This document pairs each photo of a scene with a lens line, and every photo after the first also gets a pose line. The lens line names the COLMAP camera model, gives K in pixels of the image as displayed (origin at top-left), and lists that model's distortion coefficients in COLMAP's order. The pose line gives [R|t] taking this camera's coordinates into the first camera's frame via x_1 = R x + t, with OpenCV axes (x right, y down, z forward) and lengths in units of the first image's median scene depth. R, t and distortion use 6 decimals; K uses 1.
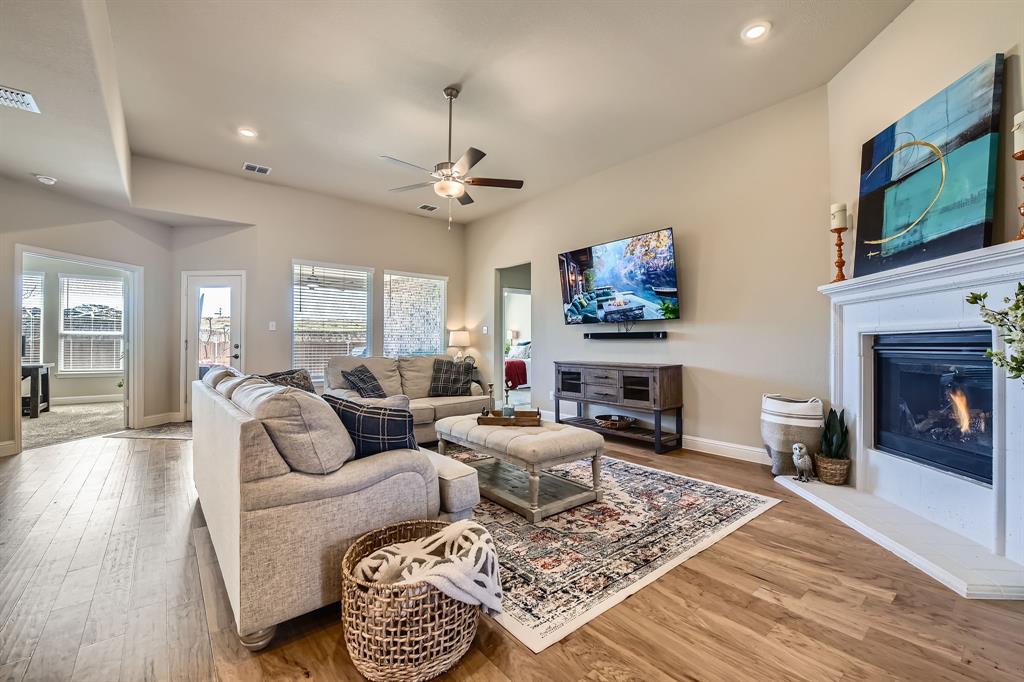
lens RADIAL K [[429.3, 0, 512.0], [0, 429.3, 341.0], [0, 0, 1]] dist [-0.001439, -0.000125]
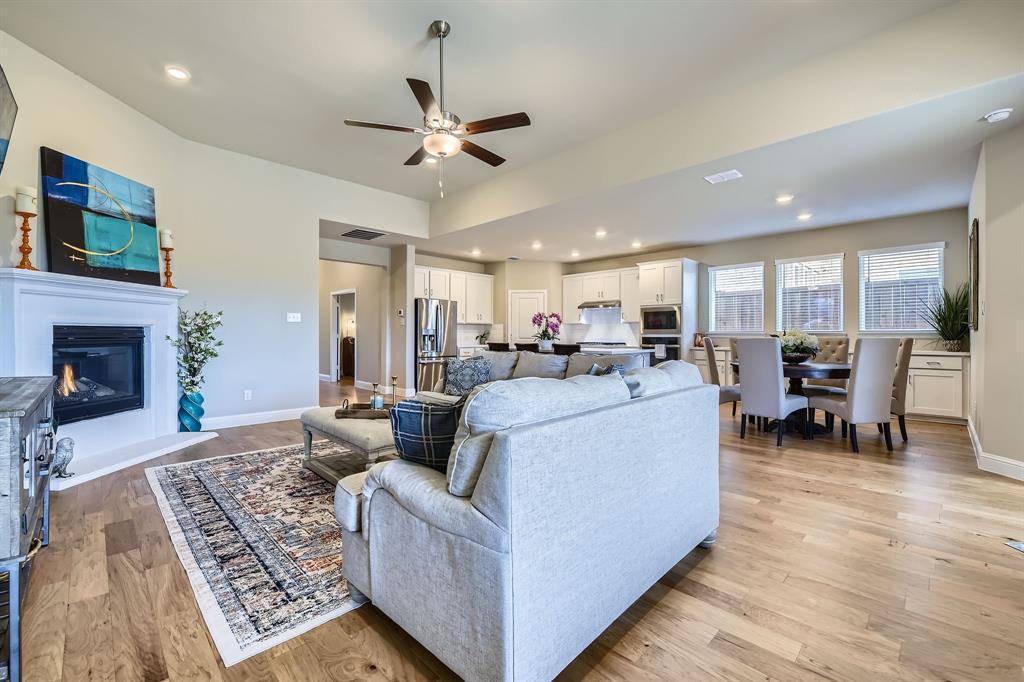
lens RADIAL K [[429.3, 0, 512.0], [0, 429.3, 341.0], [0, 0, 1]] dist [-0.001439, -0.000125]
pose [[-0.995566, -0.005115, -0.093925, -0.226504], [-0.005750, 0.999962, 0.006497, 0.011463], [0.093889, 0.007009, -0.995558, 2.023270]]
